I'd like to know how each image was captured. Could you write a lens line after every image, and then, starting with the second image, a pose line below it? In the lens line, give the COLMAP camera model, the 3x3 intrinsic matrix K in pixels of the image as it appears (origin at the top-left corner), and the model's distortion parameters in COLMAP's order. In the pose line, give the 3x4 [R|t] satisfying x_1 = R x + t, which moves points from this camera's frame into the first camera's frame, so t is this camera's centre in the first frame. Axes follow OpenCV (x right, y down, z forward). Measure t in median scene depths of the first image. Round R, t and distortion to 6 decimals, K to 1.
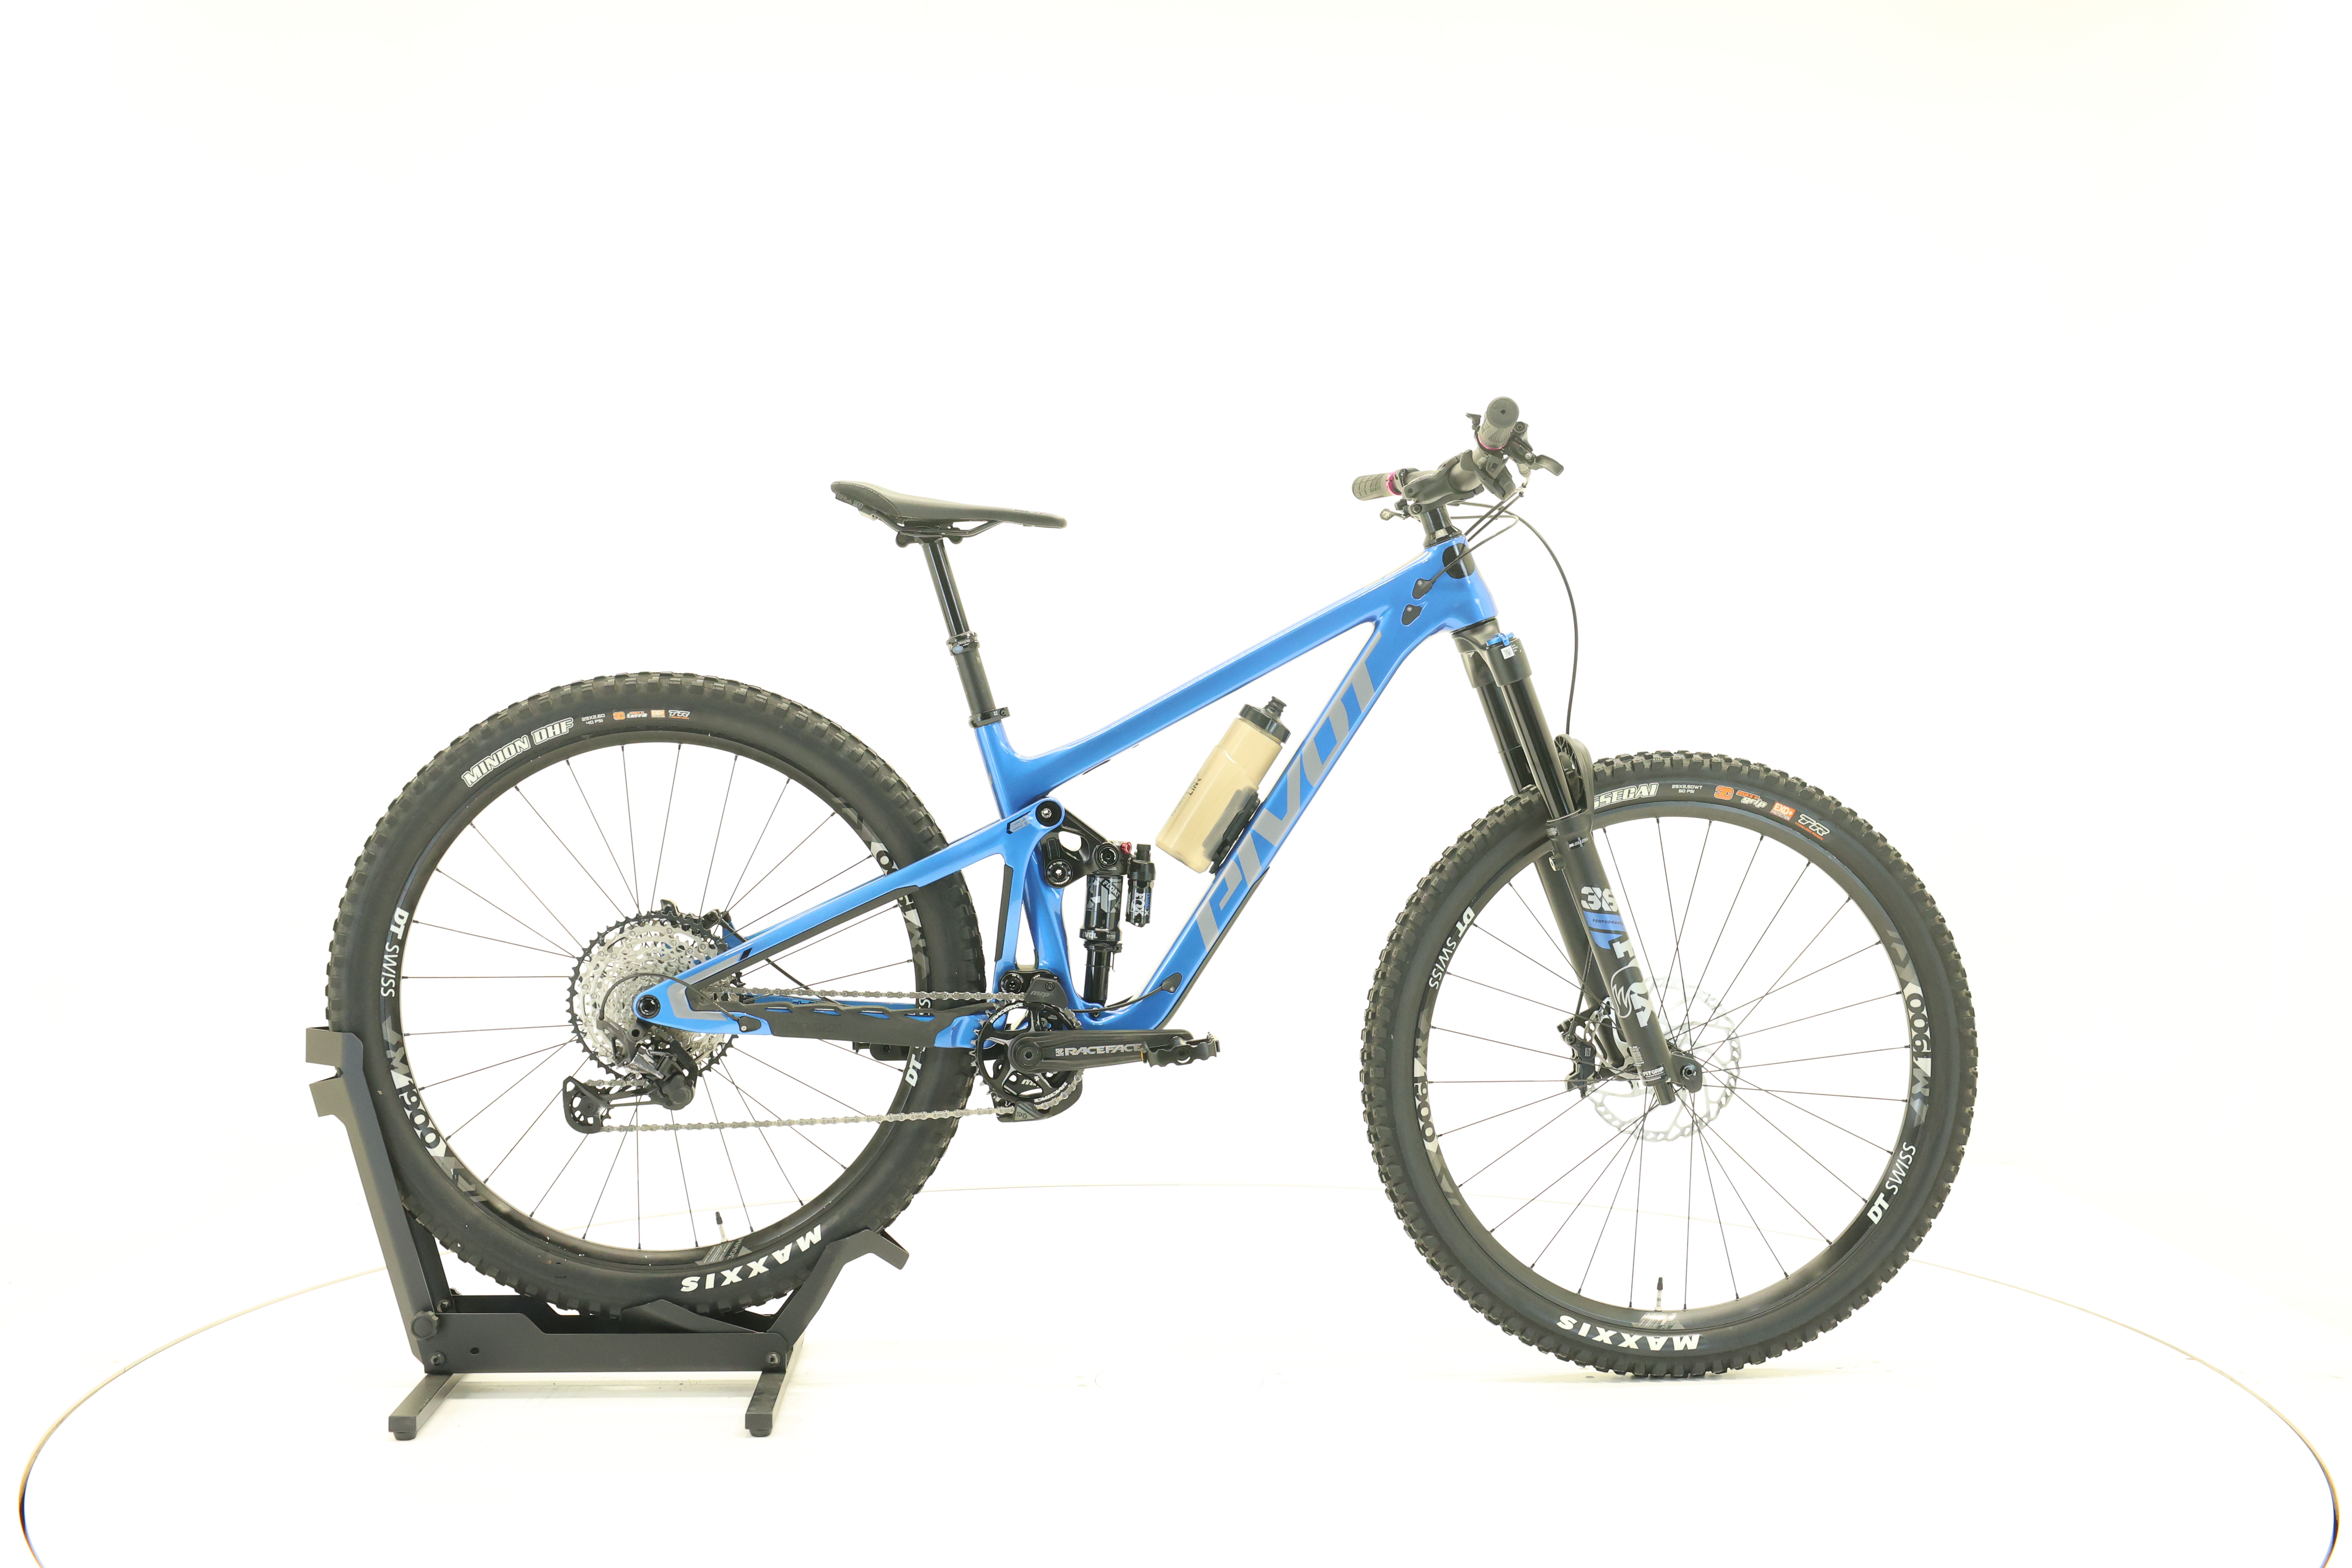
lens RADIAL K [[2506.9, 0, 1175.5], [0, 2506.9, 726.3], [0, 0, 1]] dist [-0.018035, 0.003494]
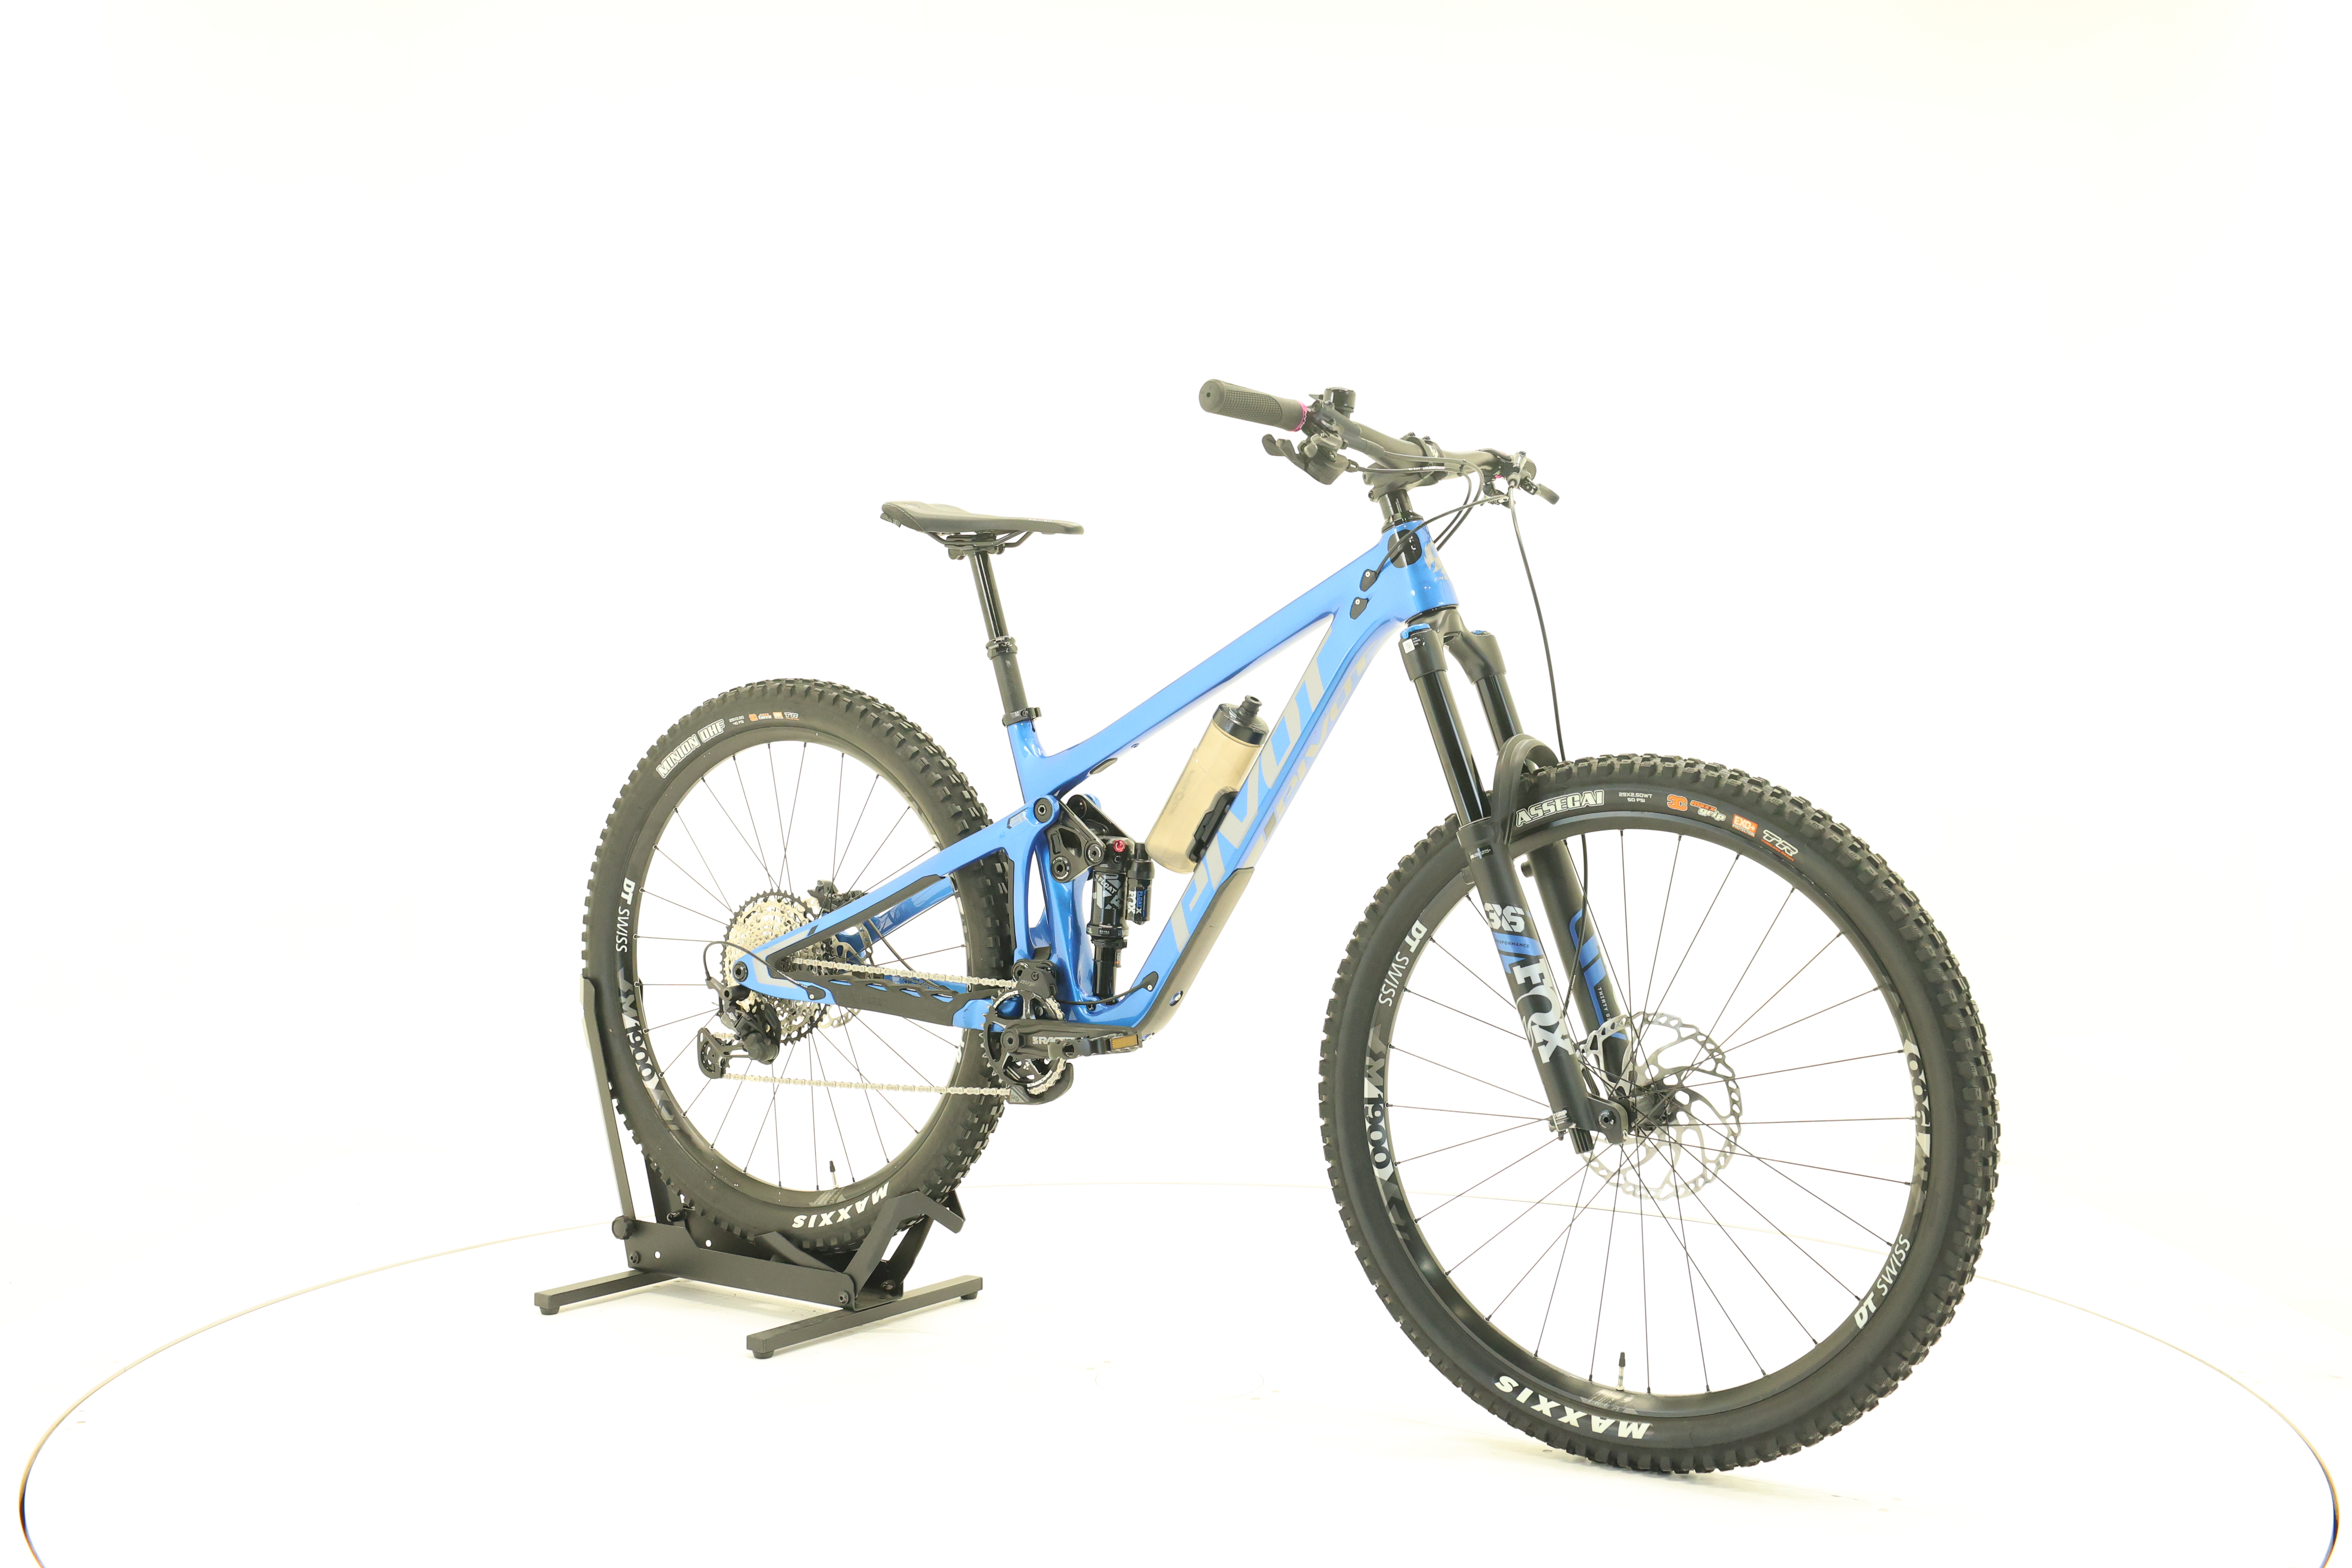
lens RADIAL K [[2506.9, 0, 1175.5], [0, 2506.9, 726.3], [0, 0, 1]] dist [-0.018035, 0.003494]
pose [[0.784607, -0.001113, -0.619992, 0.628025], [-0.001270, 0.999993, -0.003402, 0.003438], [0.619992, 0.003456, 0.784601, 0.216192]]
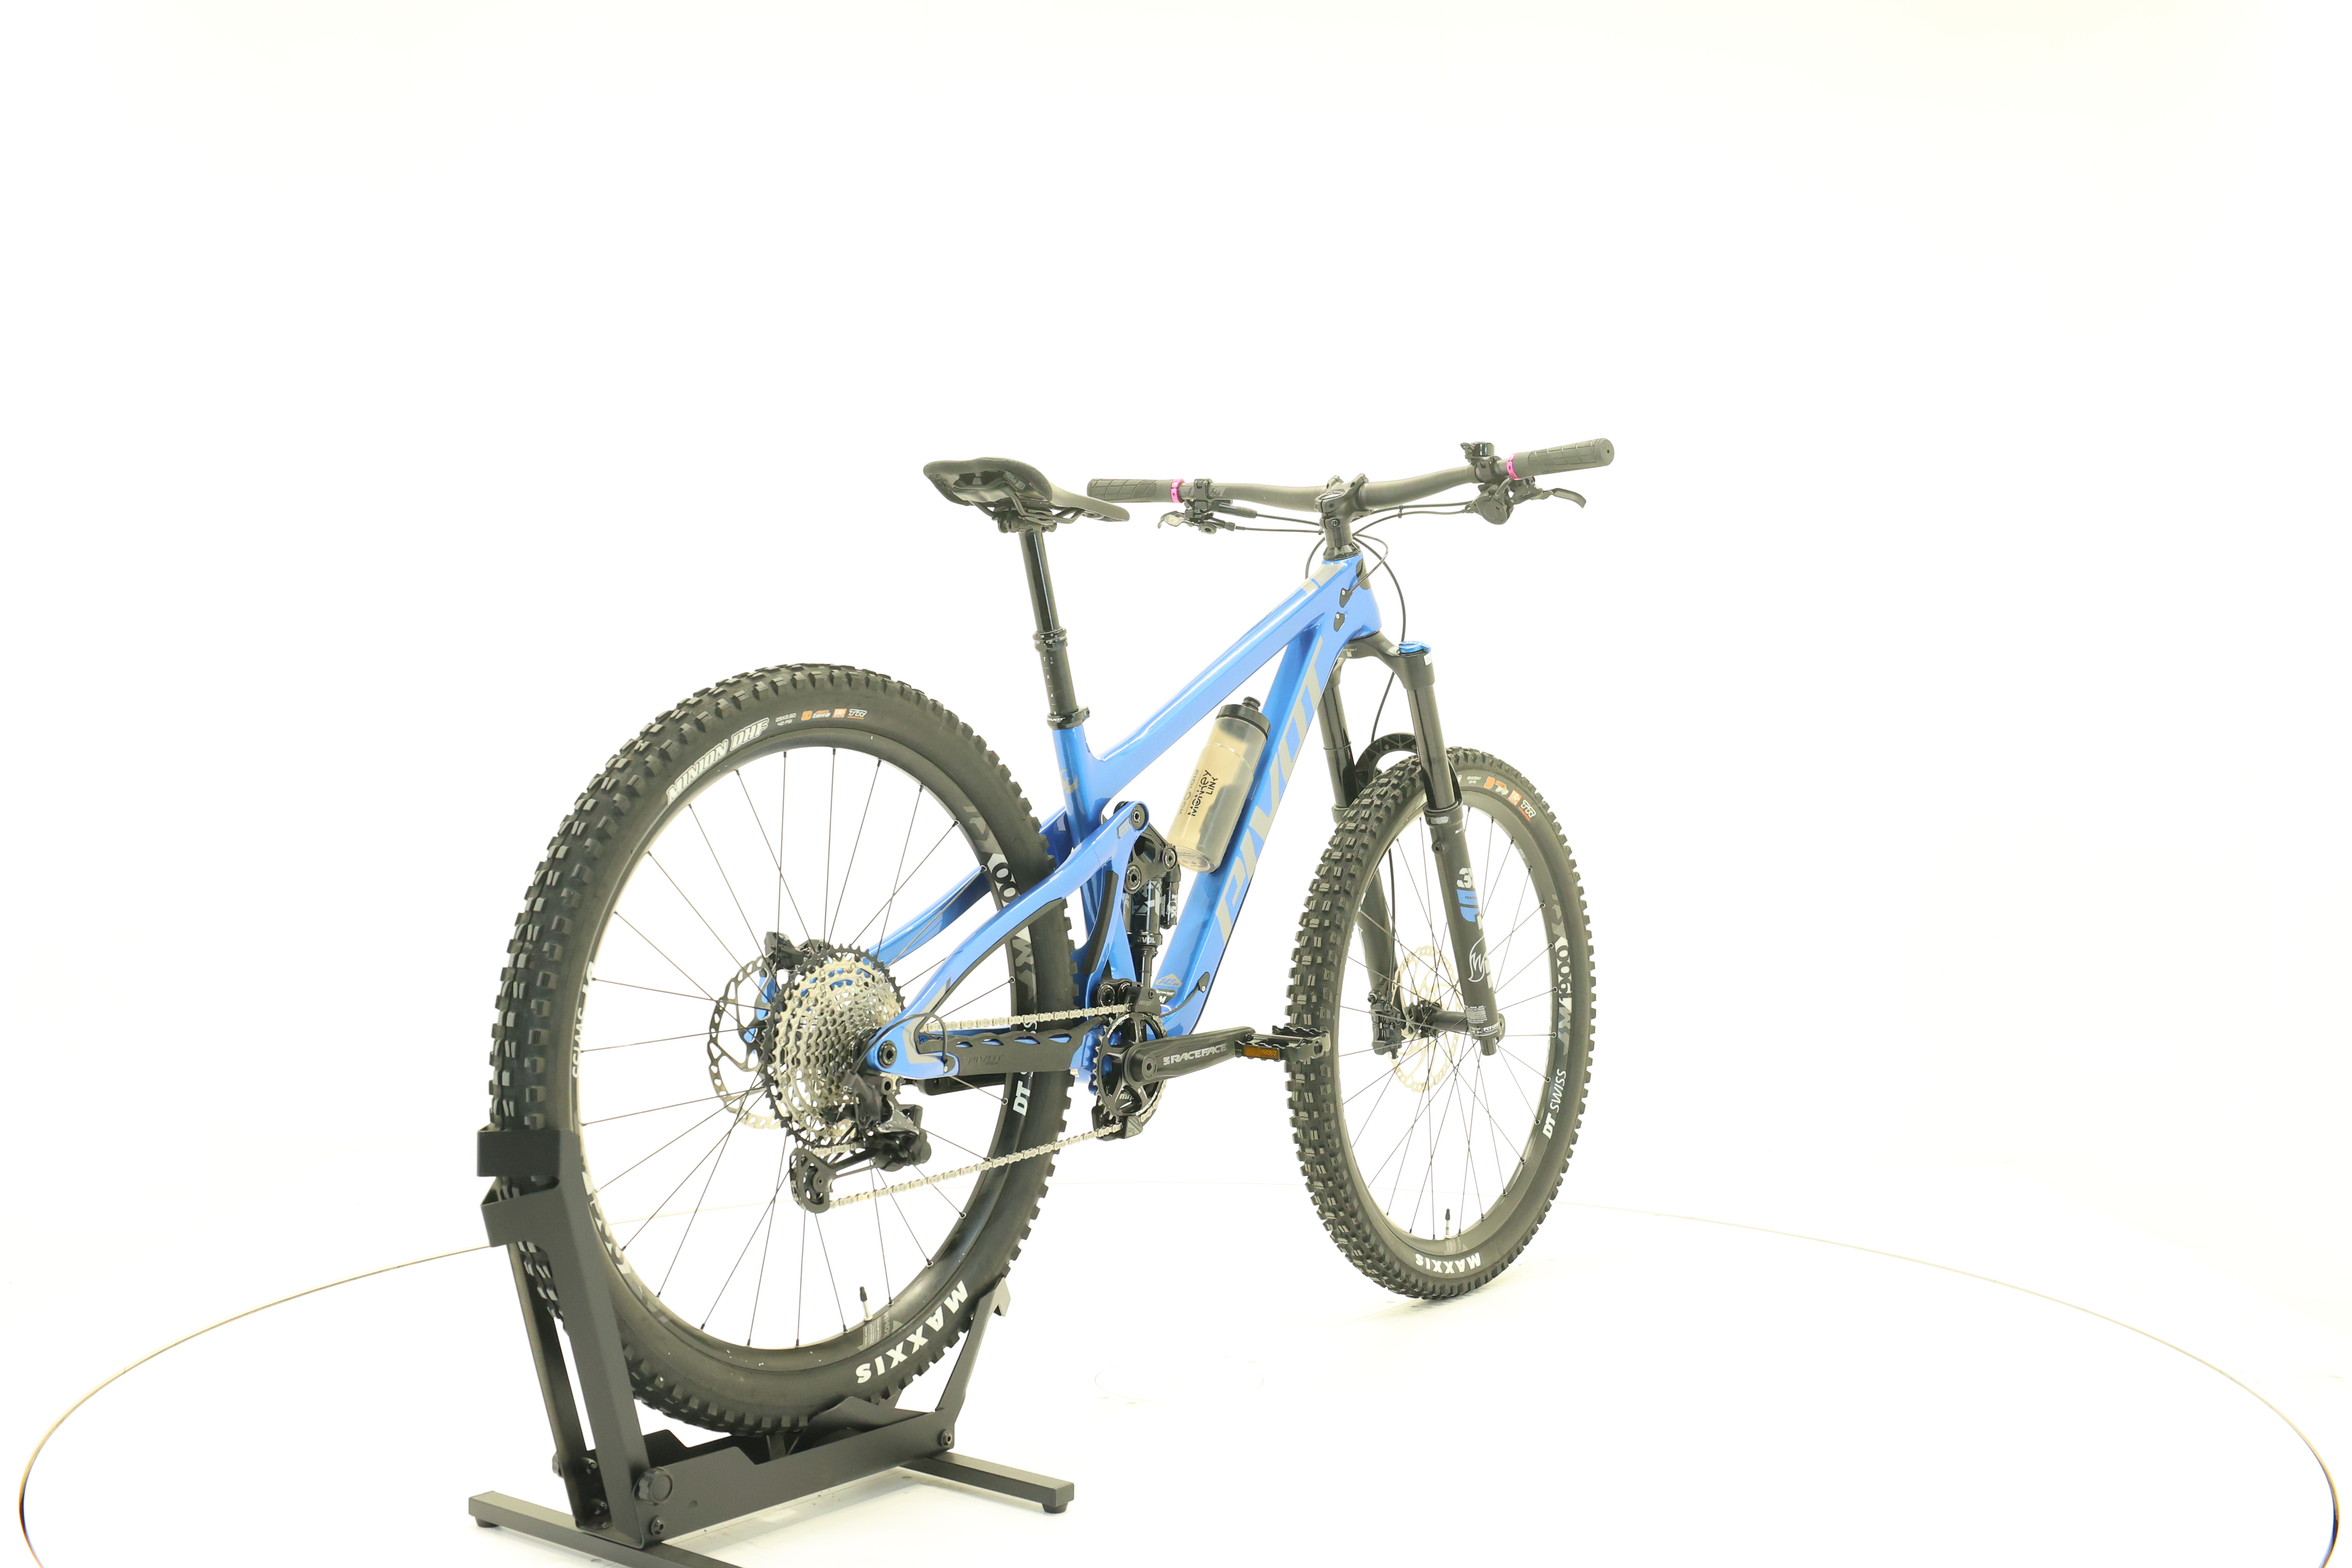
lens RADIAL K [[2506.9, 0, 1175.5], [0, 2506.9, 726.3], [0, 0, 1]] dist [-0.018035, 0.003494]
pose [[0.666822, -0.001630, 0.745215, -0.753463], [-0.000441, 0.999997, 0.002581, -0.002693], [-0.745217, -0.002050, 0.666819, 0.338624]]
